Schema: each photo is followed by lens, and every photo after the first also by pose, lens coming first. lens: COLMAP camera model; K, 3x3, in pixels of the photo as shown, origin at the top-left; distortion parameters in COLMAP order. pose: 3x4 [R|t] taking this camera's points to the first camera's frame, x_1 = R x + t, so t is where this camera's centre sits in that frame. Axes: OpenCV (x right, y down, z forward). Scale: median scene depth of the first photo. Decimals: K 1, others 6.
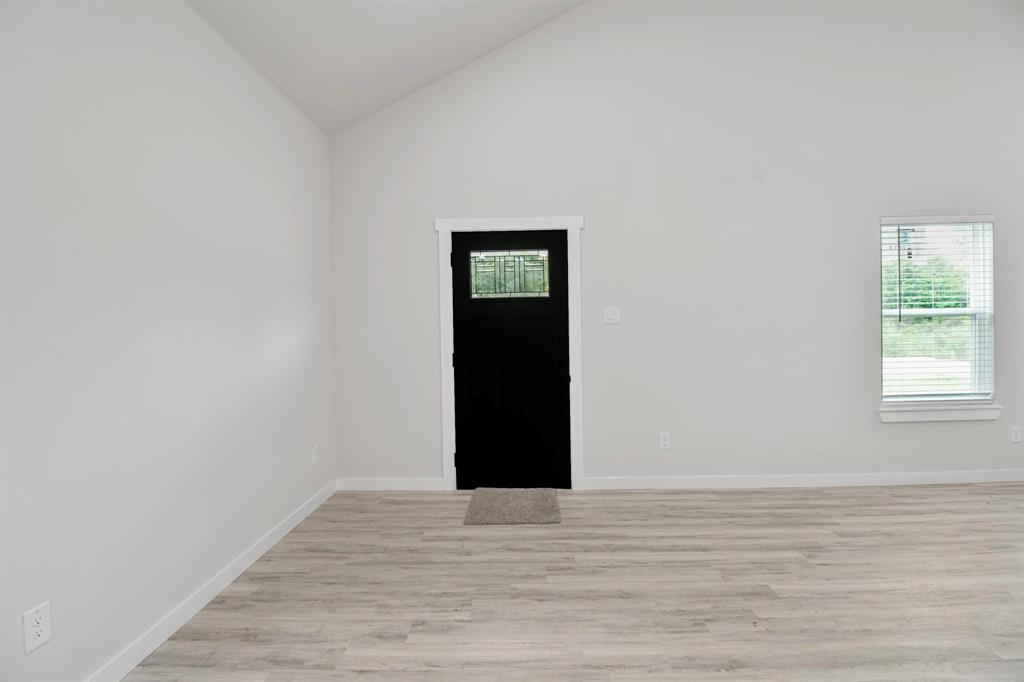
lens RADIAL K [[466.2, 0, 515.3], [0, 466.2, 332.9], [0, 0, 1]] dist [-0.002334, -0.010549]
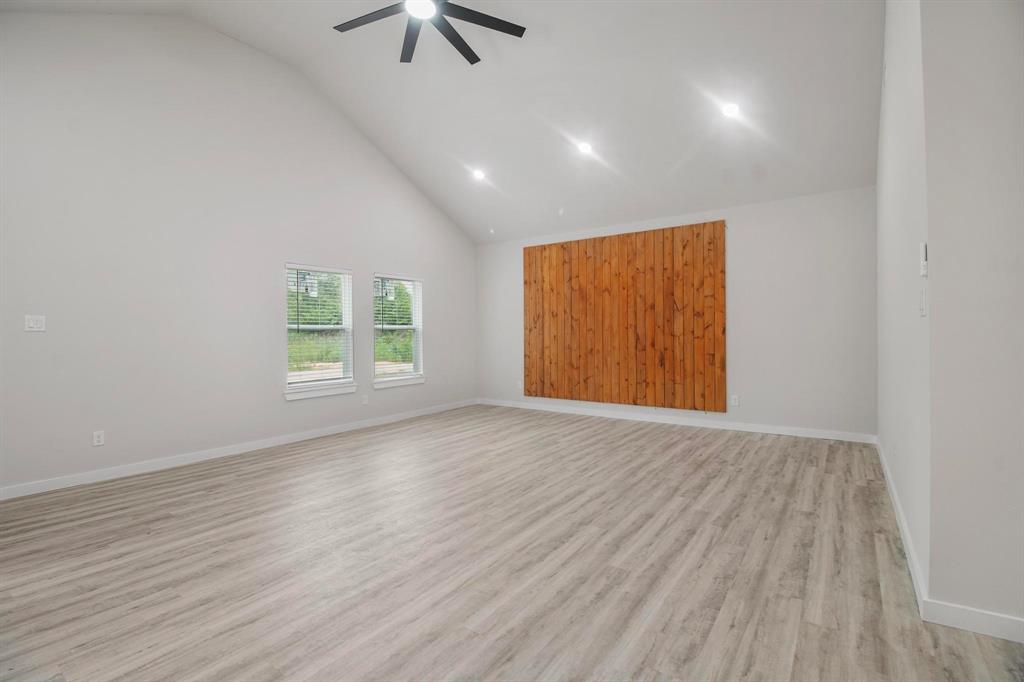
lens RADIAL K [[466.2, 0, 512.9], [0, 466.2, 338.0], [0, 0, 1]] dist [-0.002334, -0.010549]
pose [[0.571958, 0.005278, 0.820266, -0.021913], [0.007737, 0.999900, -0.011829, 0.016728], [-0.820247, 0.013112, 0.571860, -0.516773]]
